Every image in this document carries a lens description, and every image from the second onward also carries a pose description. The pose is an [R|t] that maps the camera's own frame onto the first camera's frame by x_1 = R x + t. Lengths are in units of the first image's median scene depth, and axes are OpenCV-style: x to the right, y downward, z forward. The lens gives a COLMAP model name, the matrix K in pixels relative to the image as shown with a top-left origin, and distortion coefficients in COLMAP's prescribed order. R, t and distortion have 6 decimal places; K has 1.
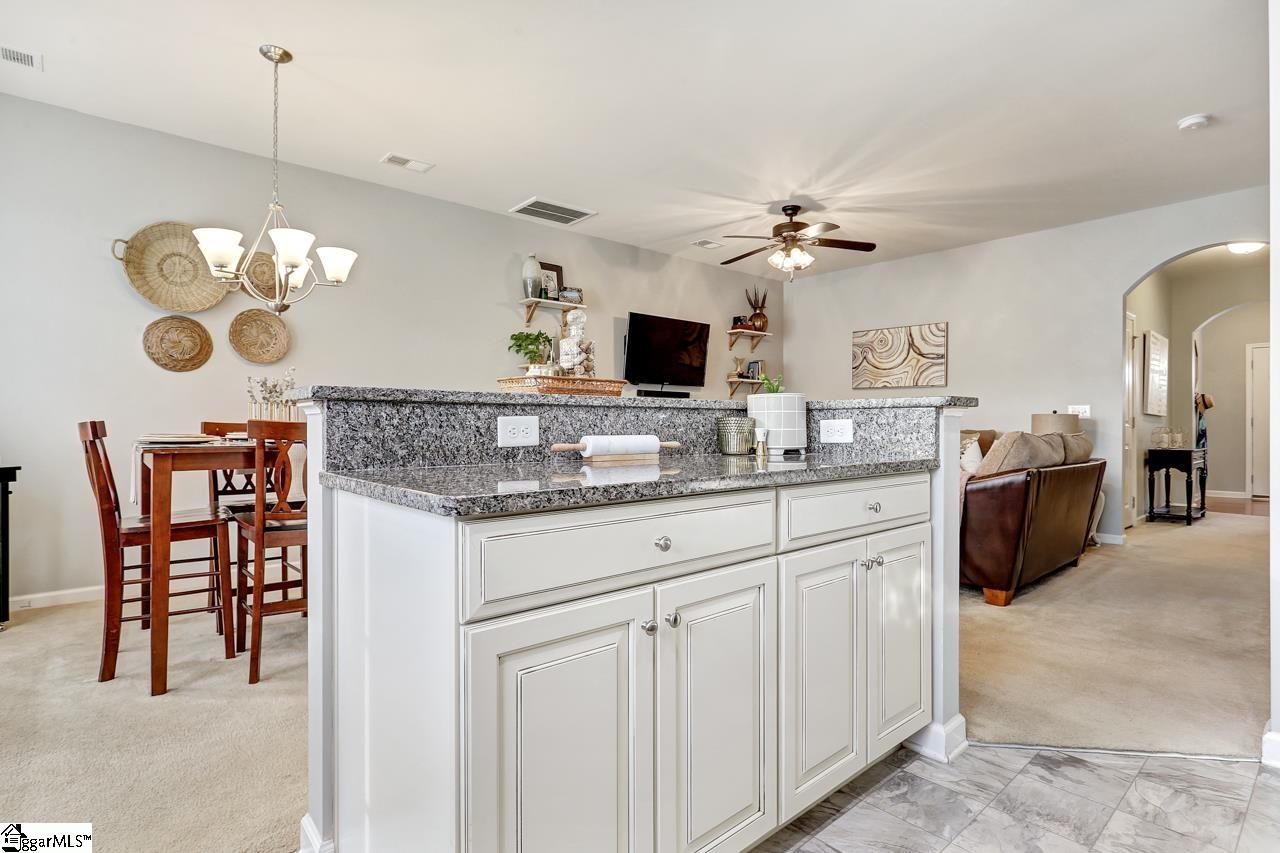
lens RADIAL K [[634.6, 0, 630.5], [0, 634.6, 426.5], [0, 0, 1]] dist [-0.005504, -0.001104]
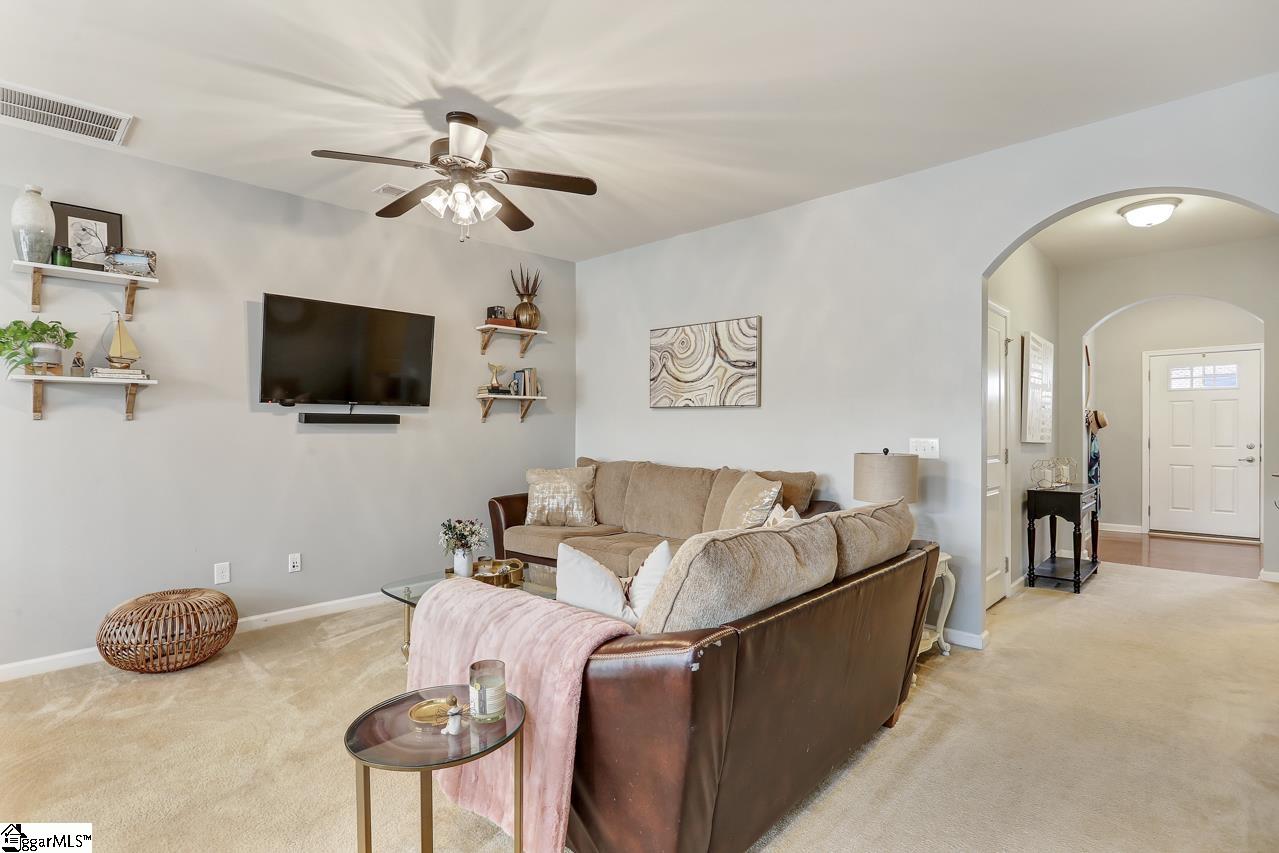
lens RADIAL K [[634.2, 0, 634.0], [0, 634.2, 433.4], [0, 0, 1]] dist [-0.005504, -0.001104]
pose [[0.994658, -0.005490, 0.103075, 0.286997], [0.005046, 0.999977, 0.004571, -0.038122], [-0.103098, -0.004026, 0.994663, 0.310958]]
